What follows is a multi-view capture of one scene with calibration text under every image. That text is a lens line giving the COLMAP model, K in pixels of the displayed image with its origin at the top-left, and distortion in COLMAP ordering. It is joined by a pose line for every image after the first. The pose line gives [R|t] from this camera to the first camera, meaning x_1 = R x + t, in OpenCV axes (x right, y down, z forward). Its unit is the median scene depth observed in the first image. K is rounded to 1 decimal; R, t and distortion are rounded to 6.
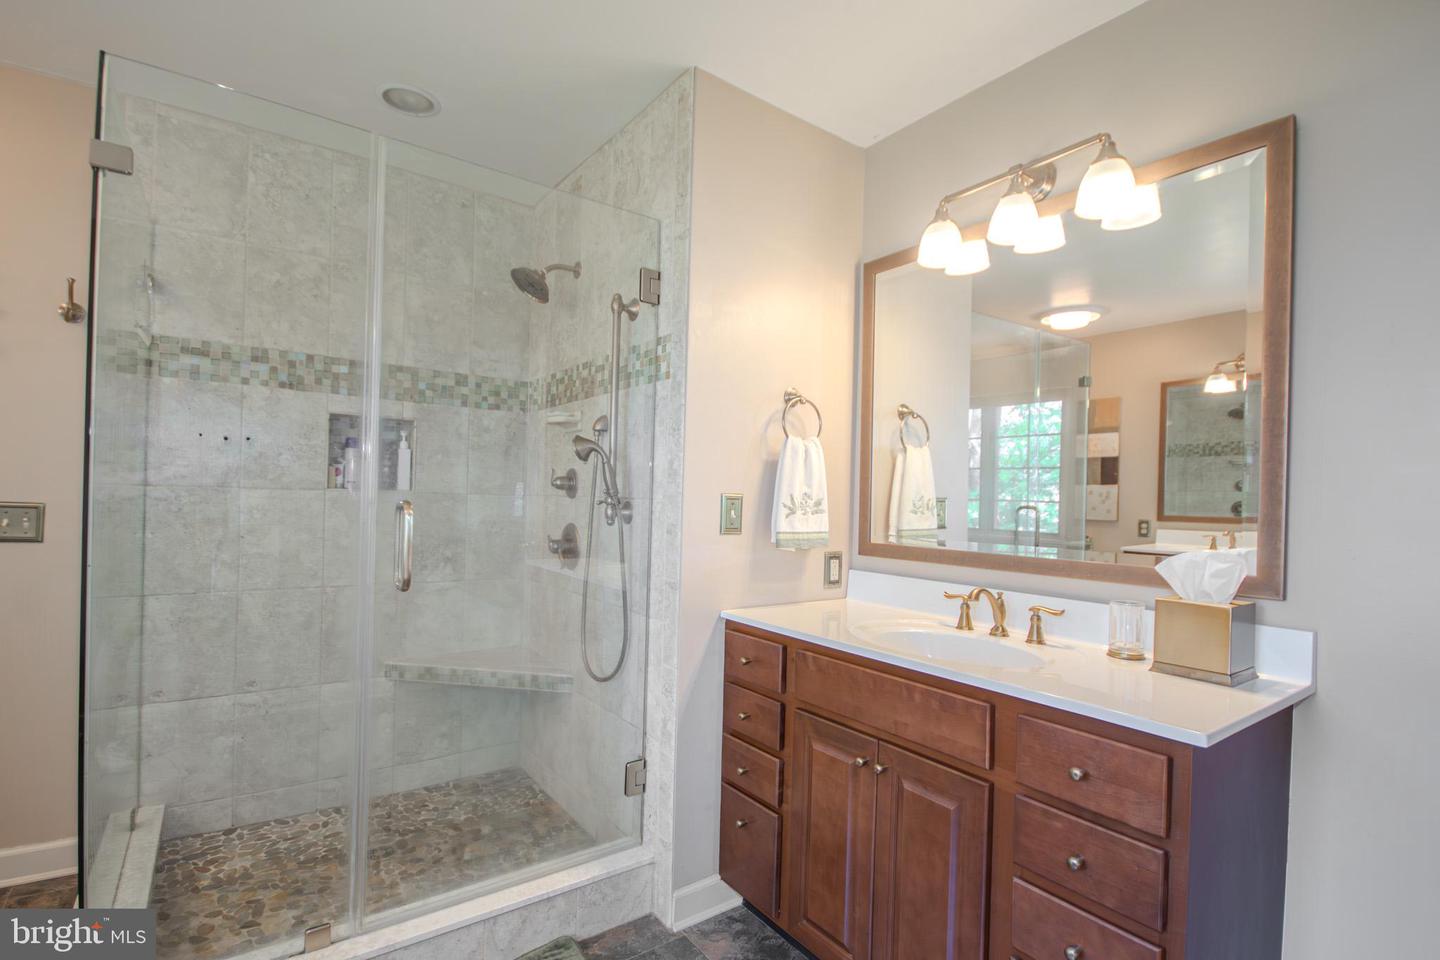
lens RADIAL K [[692.0, 0, 719.2], [0, 692.0, 495.7], [0, 0, 1]] dist [0.009223, -0.003393]
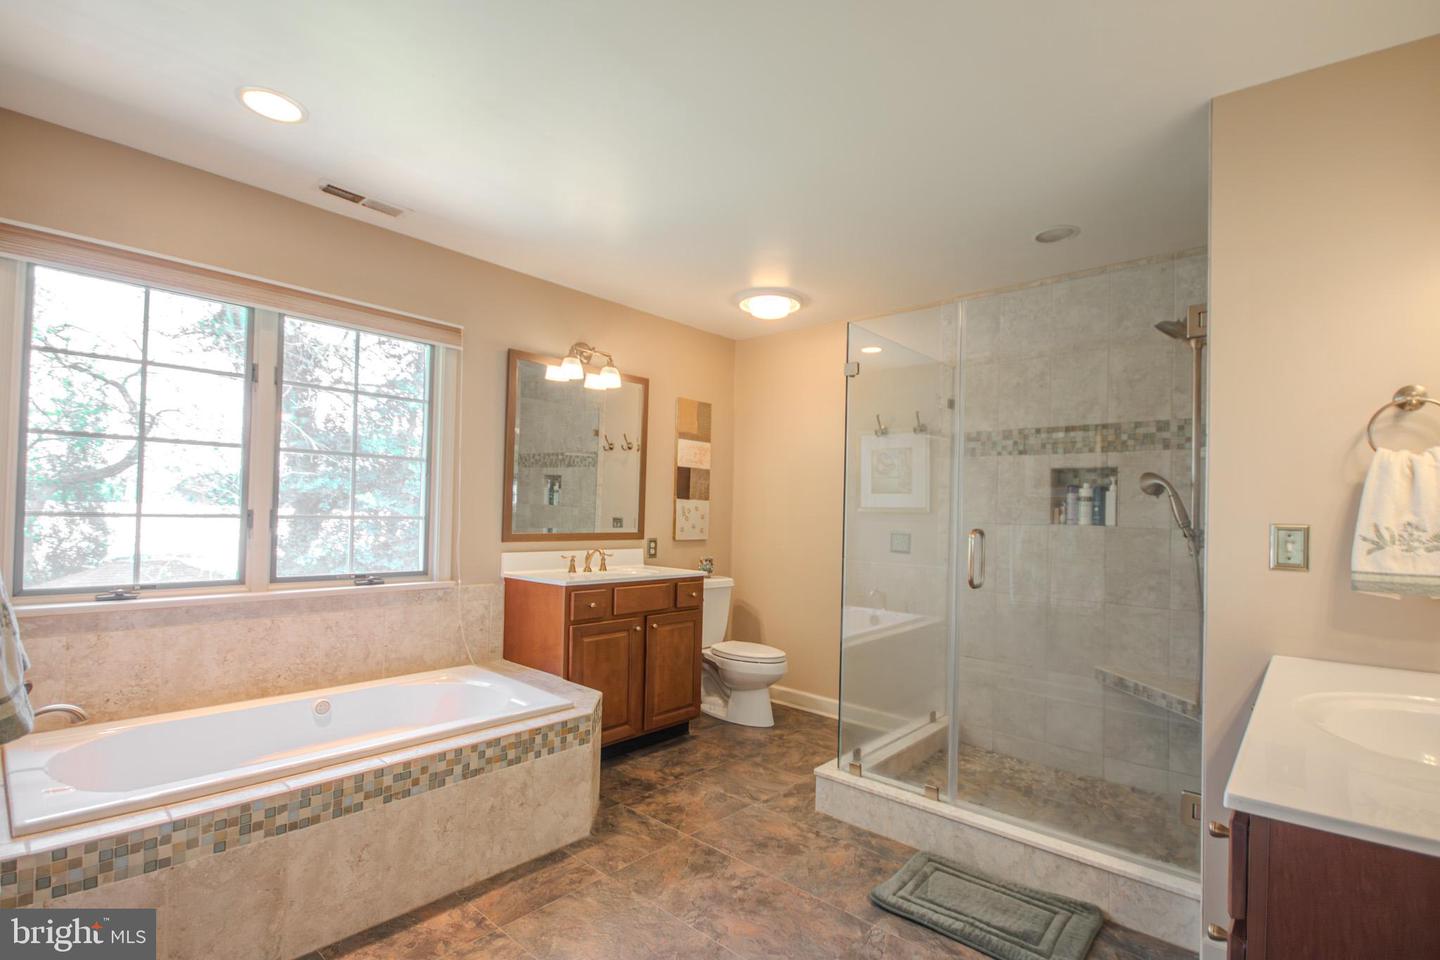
lens RADIAL K [[692.0, 0, 717.2], [0, 692.0, 488.6], [0, 0, 1]] dist [0.009223, -0.003393]
pose [[0.200194, -0.060382, -0.977894, 0.621694], [-0.016459, 0.997751, -0.064978, 0.018056], [0.979618, 0.029103, 0.198750, 0.095667]]
